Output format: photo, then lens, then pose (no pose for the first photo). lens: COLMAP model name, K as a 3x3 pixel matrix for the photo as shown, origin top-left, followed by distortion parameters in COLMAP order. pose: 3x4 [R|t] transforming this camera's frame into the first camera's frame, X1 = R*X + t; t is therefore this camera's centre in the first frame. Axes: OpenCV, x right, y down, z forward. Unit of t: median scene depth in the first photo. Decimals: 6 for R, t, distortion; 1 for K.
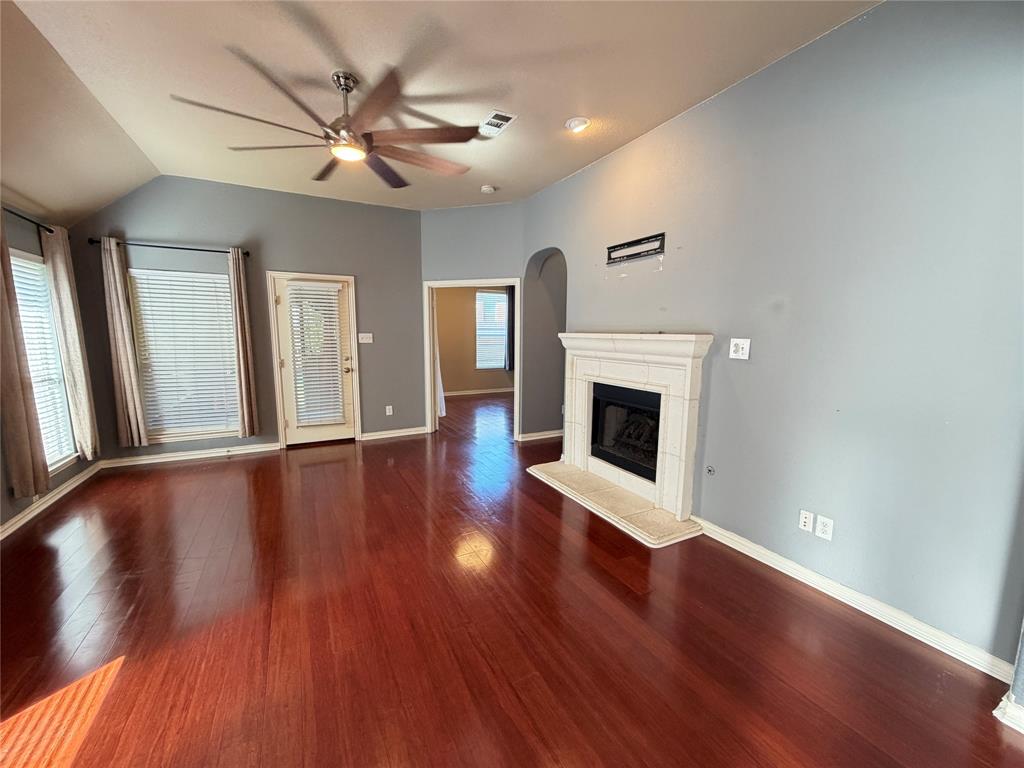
lens RADIAL K [[408.9, 0, 509.2], [0, 408.9, 386.1], [0, 0, 1]] dist [-0.001376, 0.000488]
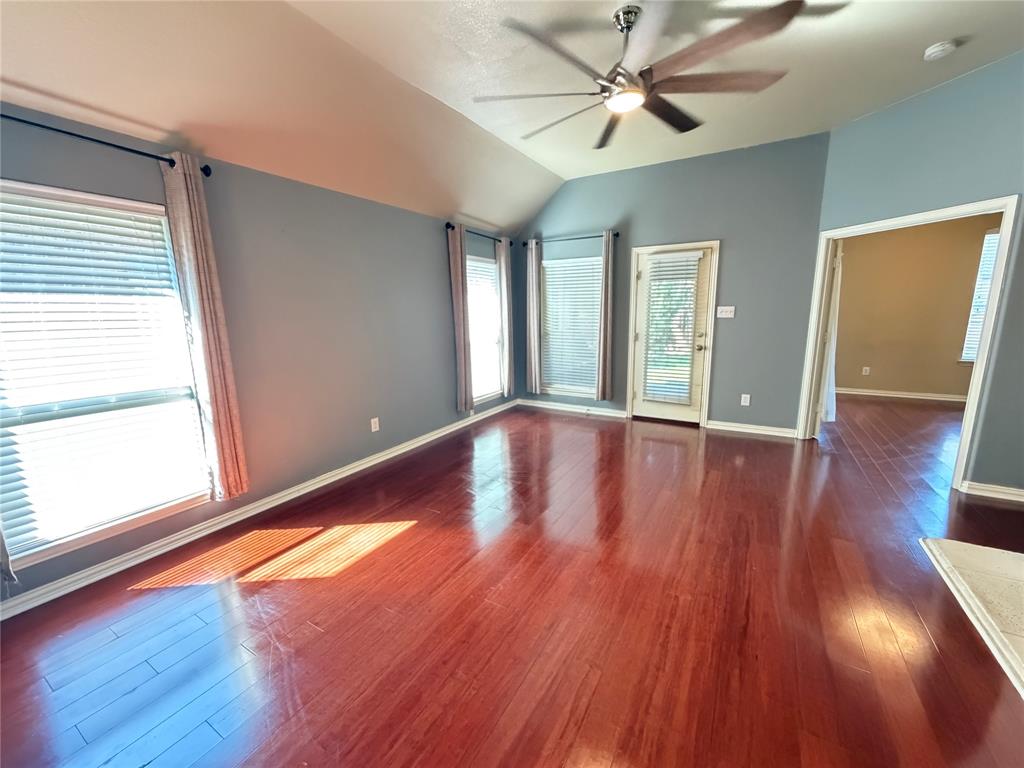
lens RADIAL K [[408.9, 0, 509.2], [0, 408.9, 386.1], [0, 0, 1]] dist [-0.001376, 0.000488]
pose [[0.527925, 0.141081, -0.837491, 0.178502], [-0.097352, 0.989659, 0.105348, -0.010987], [0.843693, 0.025916, 0.536200, 0.187898]]
